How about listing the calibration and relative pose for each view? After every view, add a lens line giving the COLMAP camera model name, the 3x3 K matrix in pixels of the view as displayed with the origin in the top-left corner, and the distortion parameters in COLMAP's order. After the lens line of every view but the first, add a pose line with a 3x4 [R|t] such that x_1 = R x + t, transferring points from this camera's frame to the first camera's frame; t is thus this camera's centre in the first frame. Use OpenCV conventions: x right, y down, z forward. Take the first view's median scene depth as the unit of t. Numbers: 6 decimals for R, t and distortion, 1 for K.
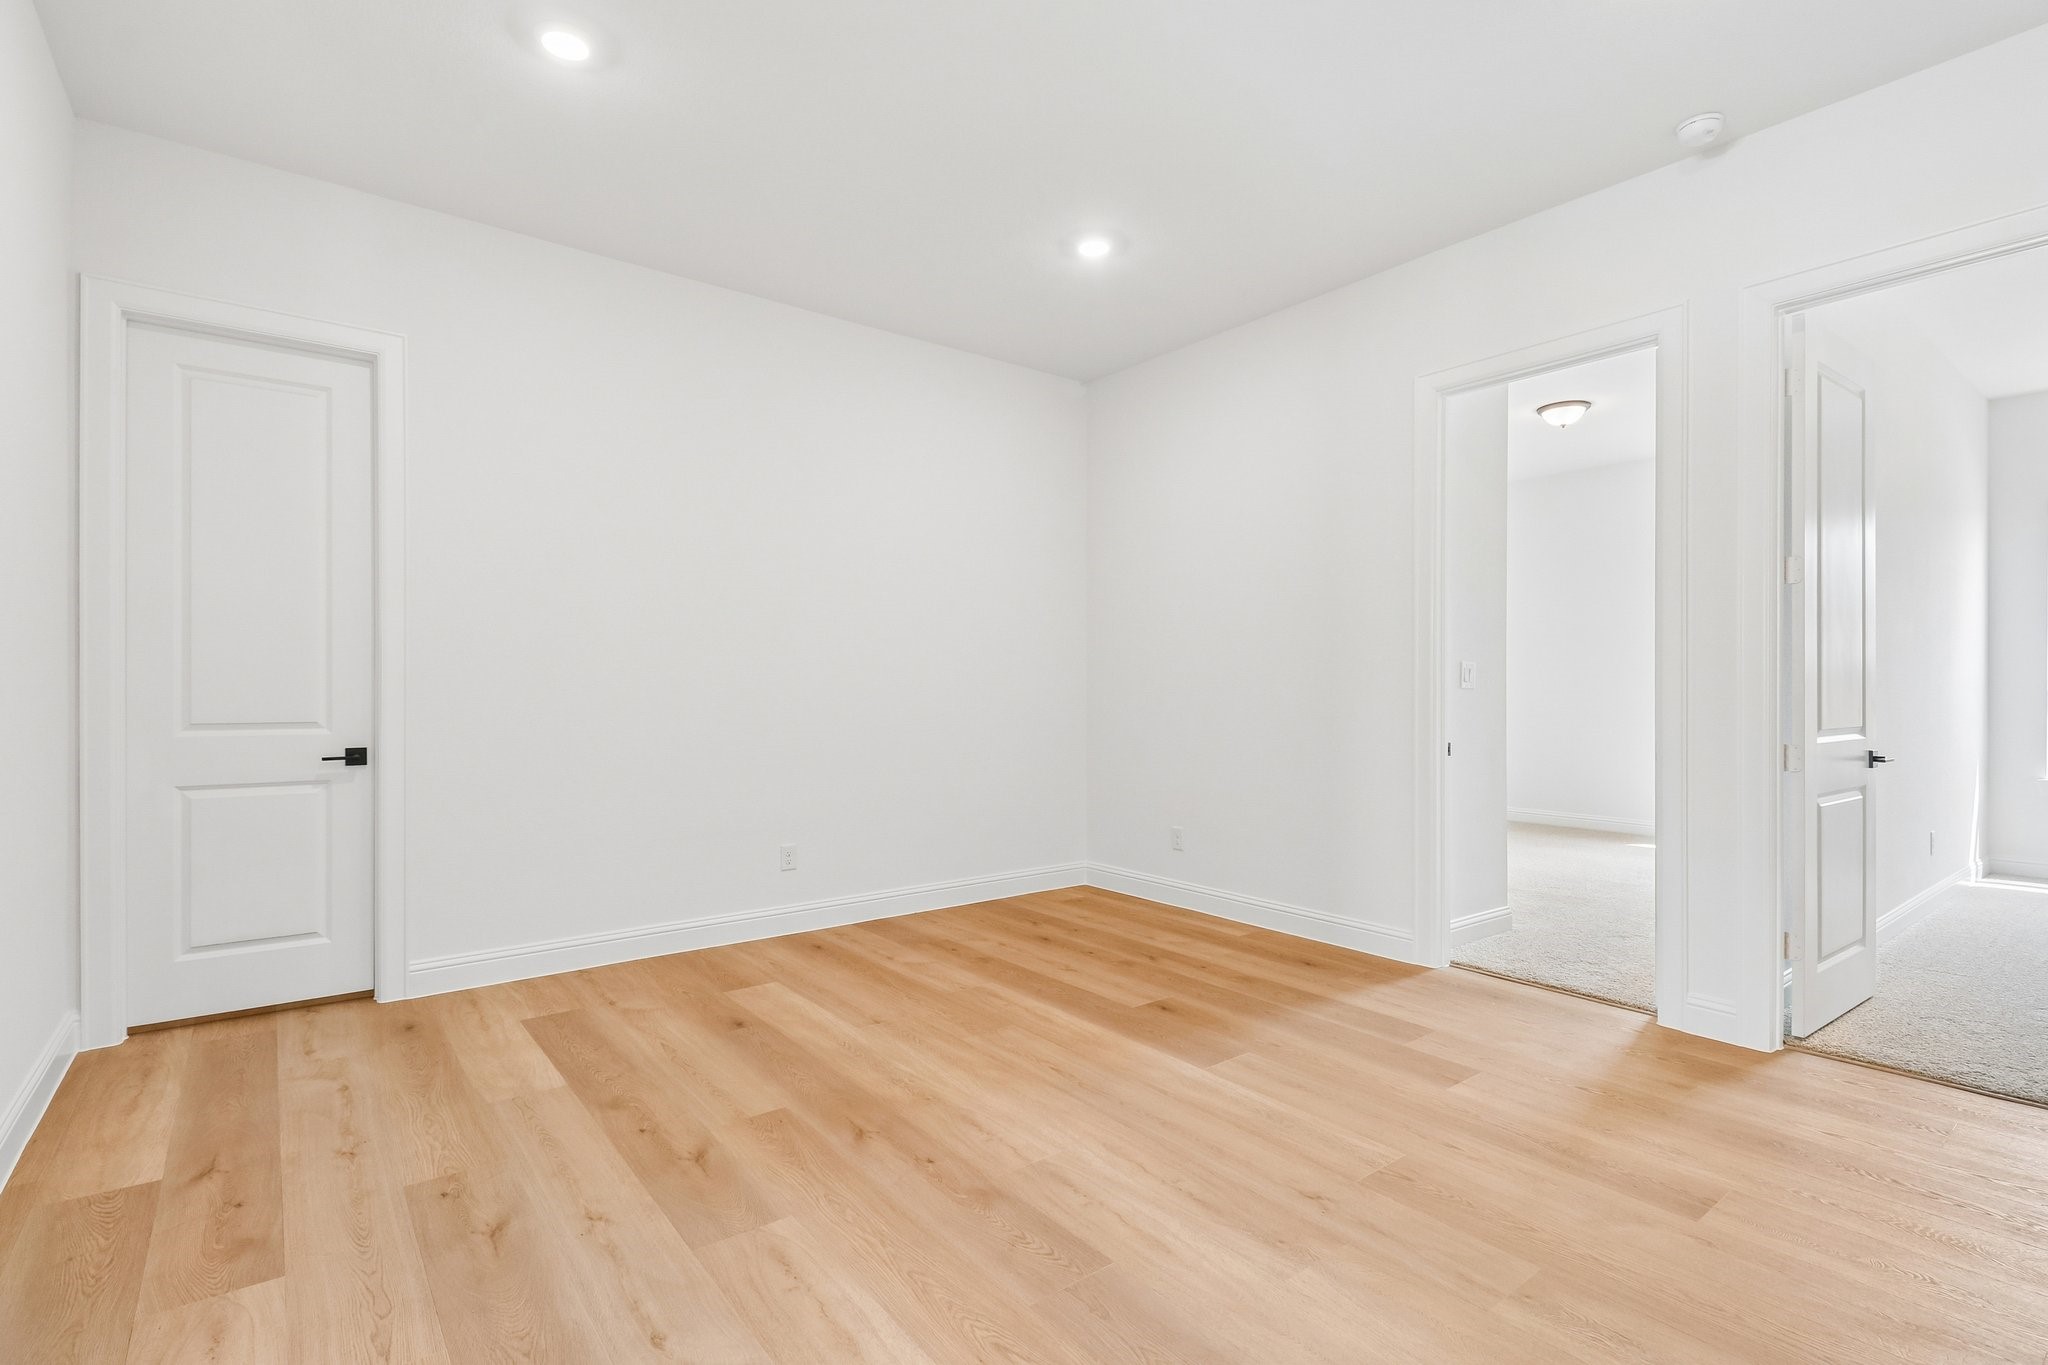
lens RADIAL K [[967.5, 0, 1014.1], [0, 967.5, 694.6], [0, 0, 1]] dist [0.004509, 0.000171]
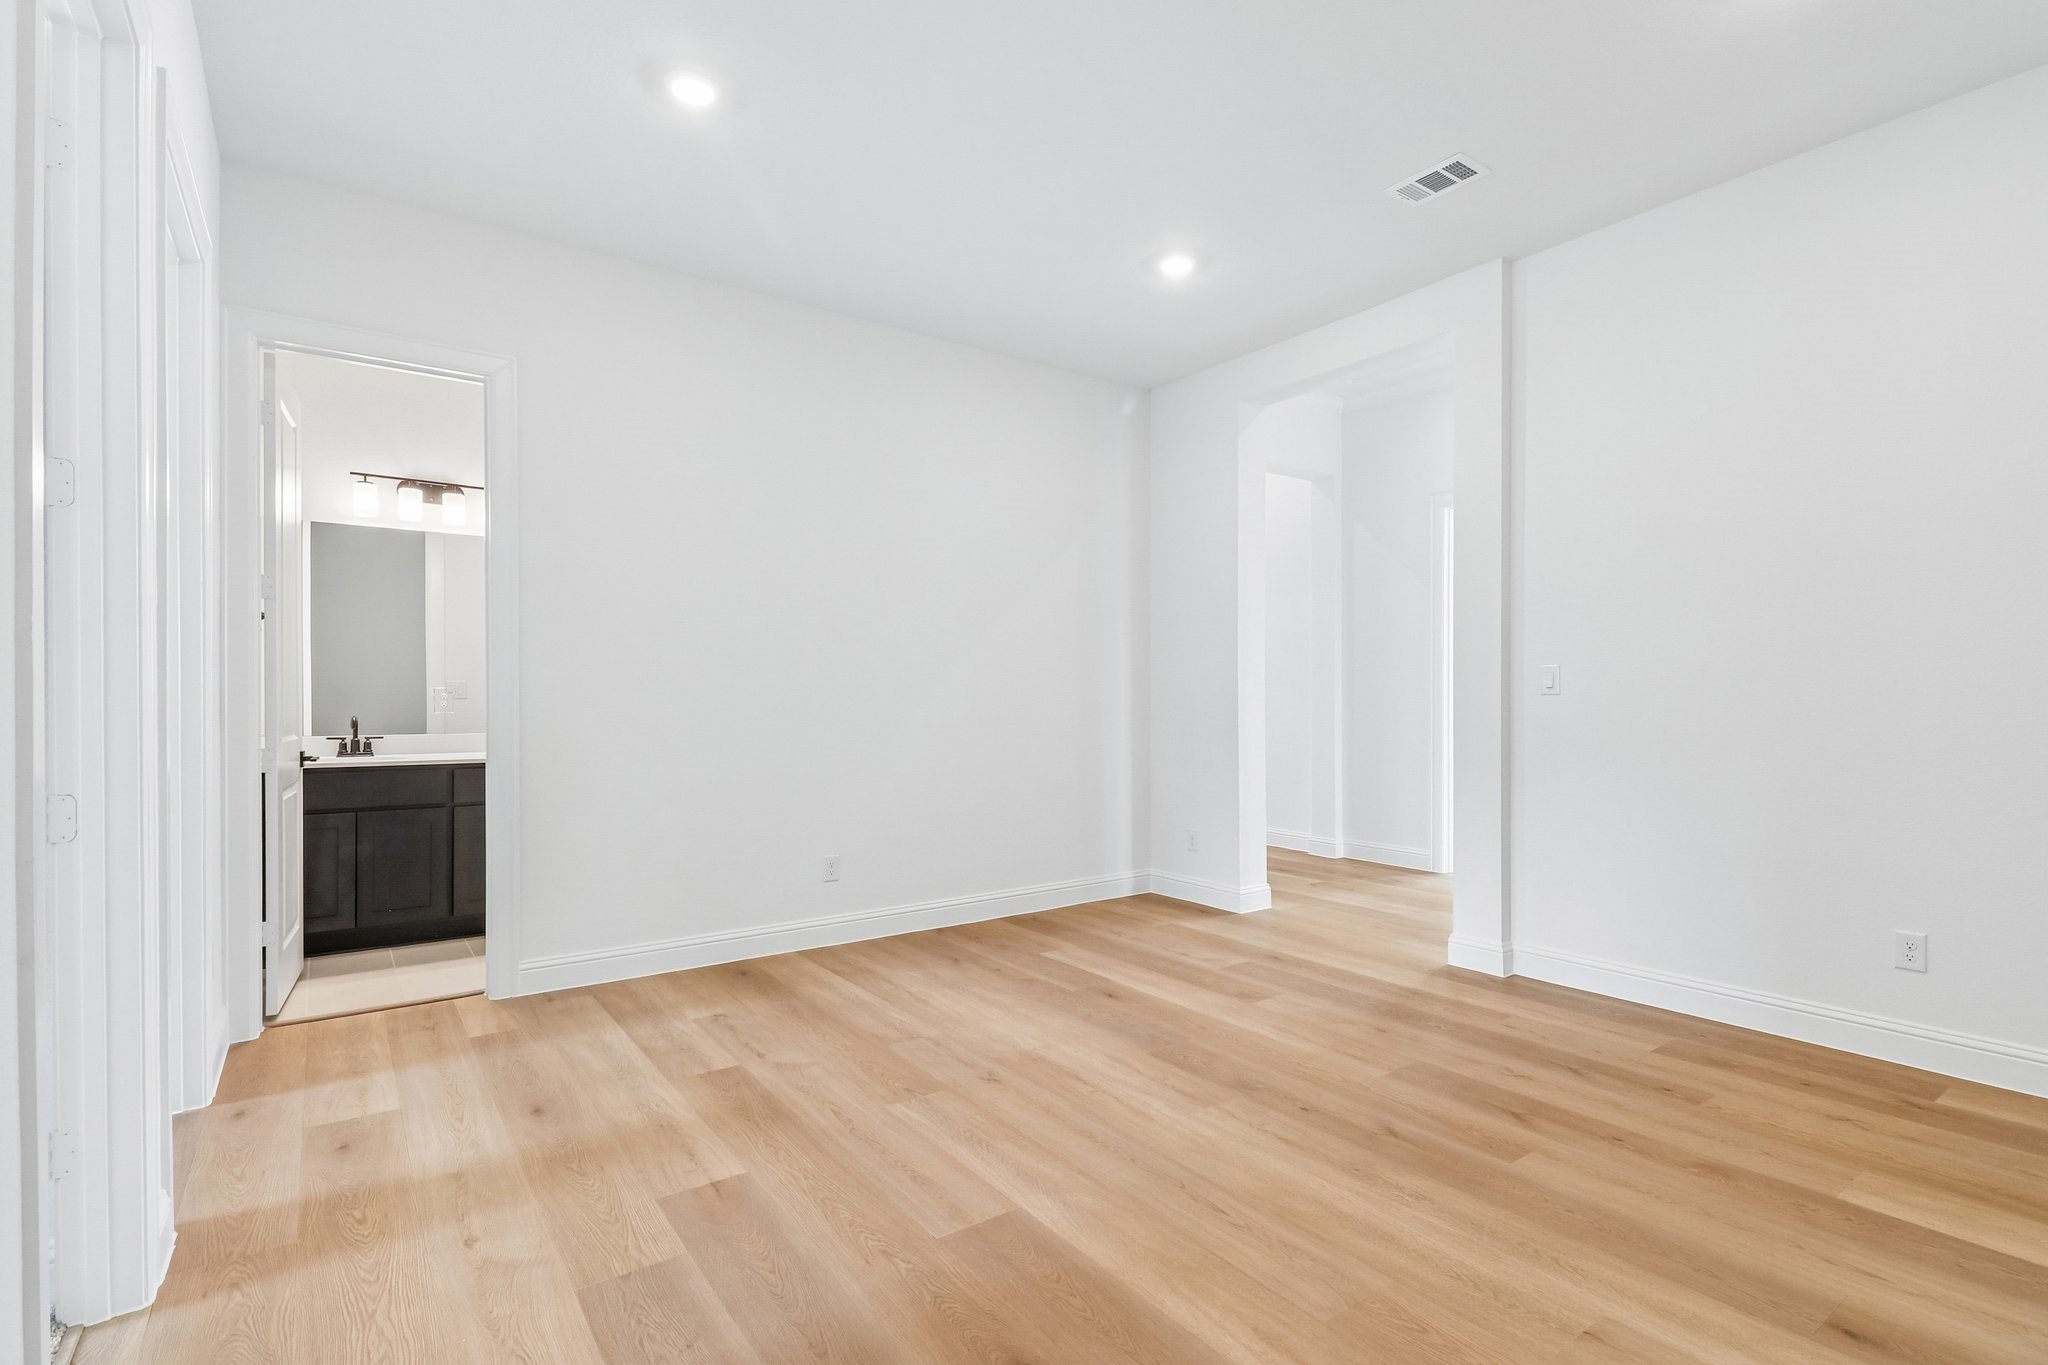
lens RADIAL K [[967.5, 0, 1014.1], [0, 967.5, 694.6], [0, 0, 1]] dist [0.004509, 0.000171]
pose [[-0.999172, -0.000677, 0.040677, 0.182251], [-0.000369, 0.999971, 0.007588, -0.013905], [-0.040681, 0.007567, -0.999144, 1.869023]]
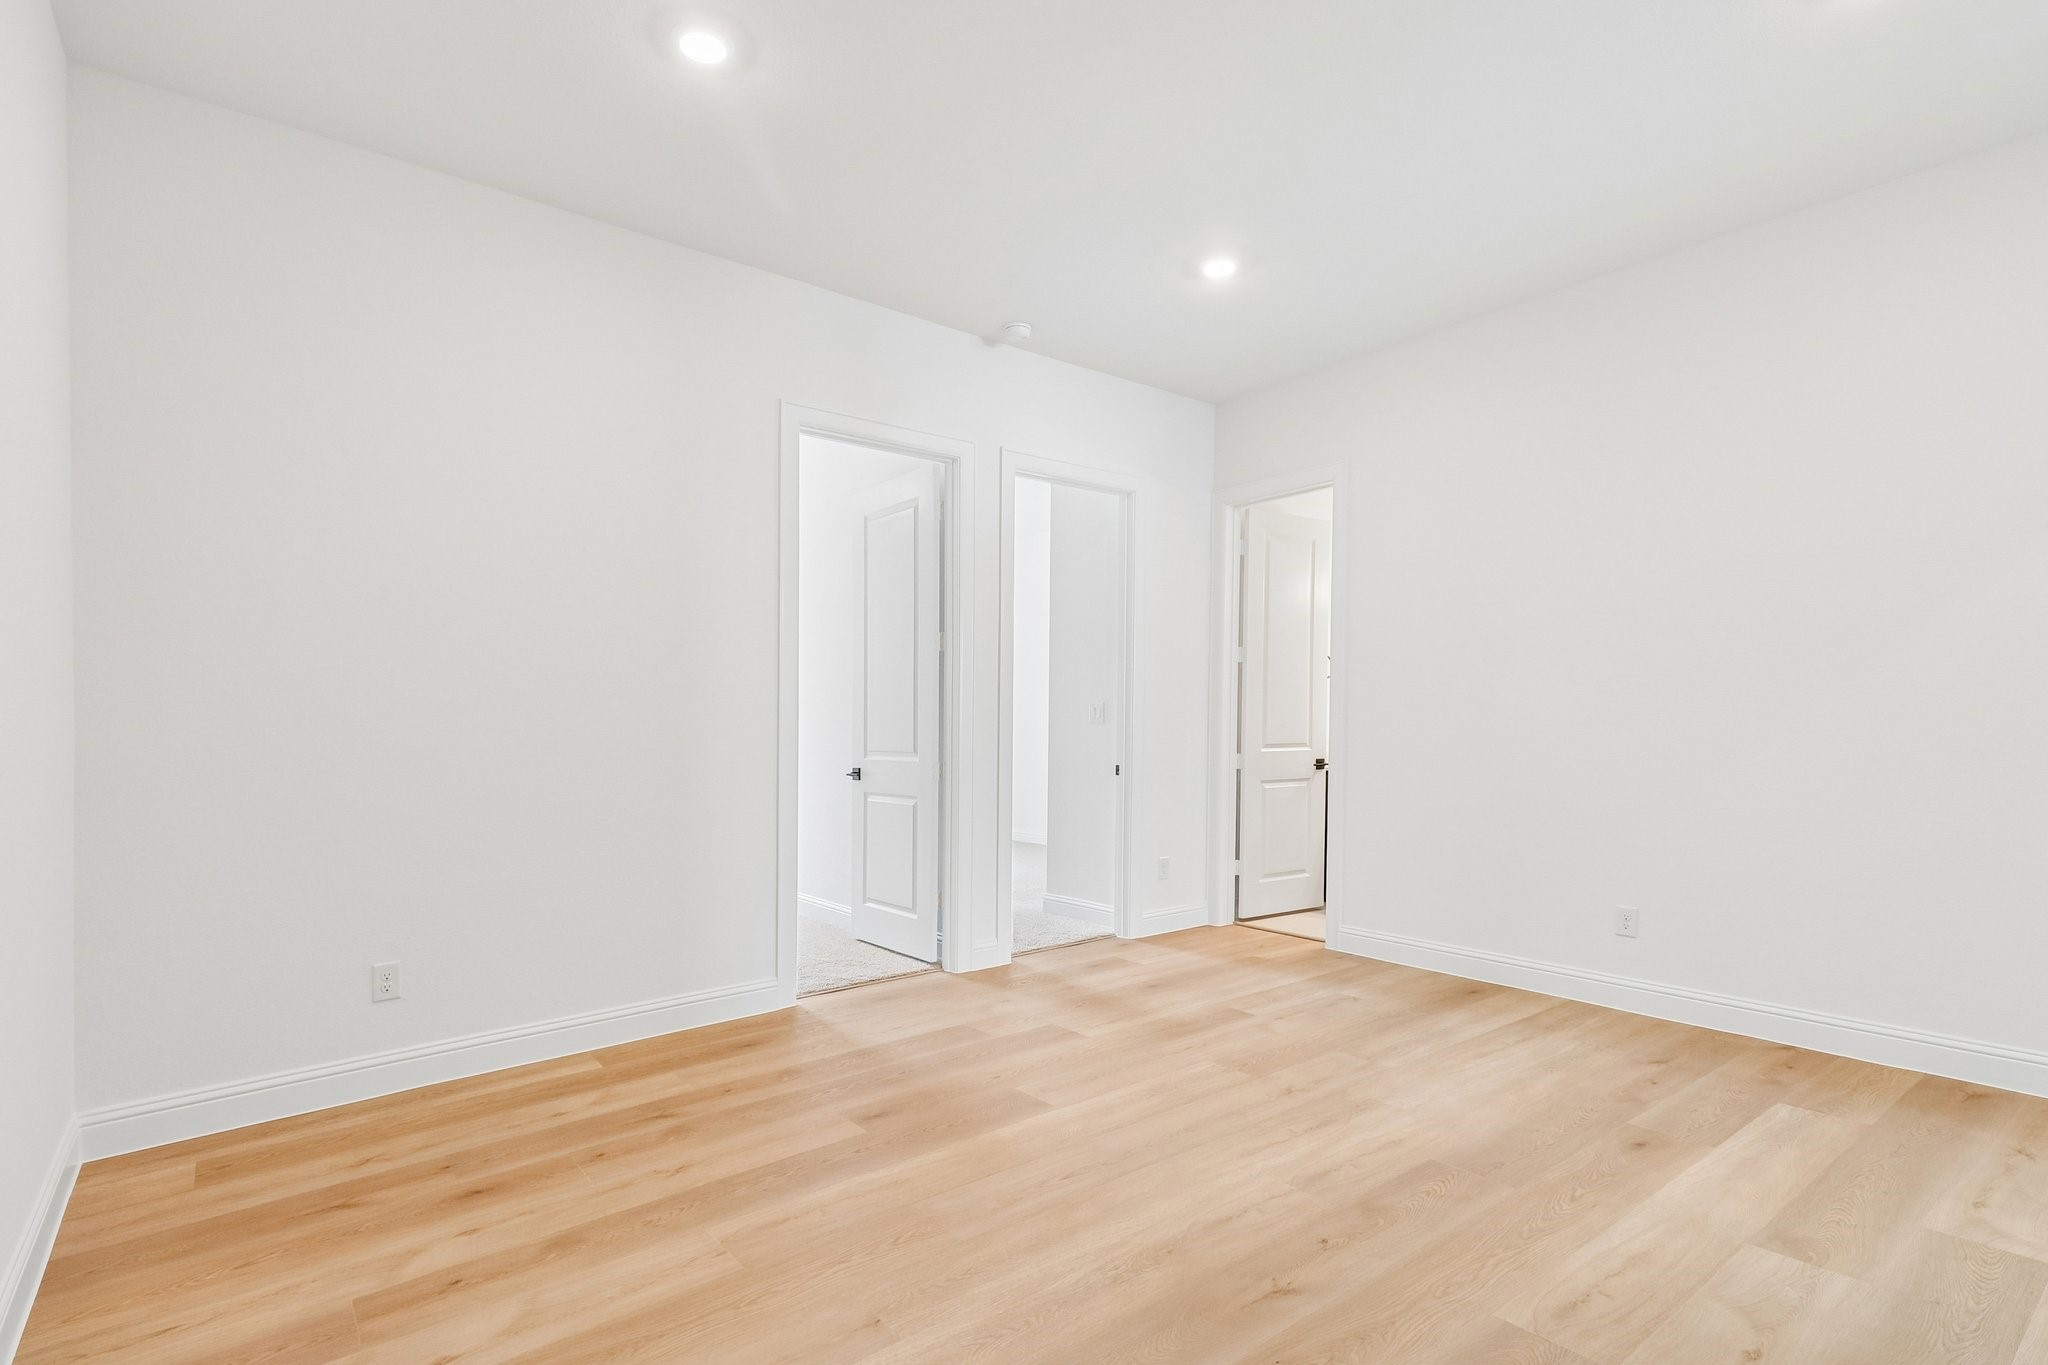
lens RADIAL K [[1016.3, 0, 1073.2], [0, 1016.3, 712.8], [0, 0, 1]] dist [0.089944, -0.041295]
pose [[-0.053978, 0.005191, 0.998529, -0.912636], [0.013998, 0.999892, -0.004441, -0.010543], [-0.998444, 0.013738, -0.054045, 1.111713]]
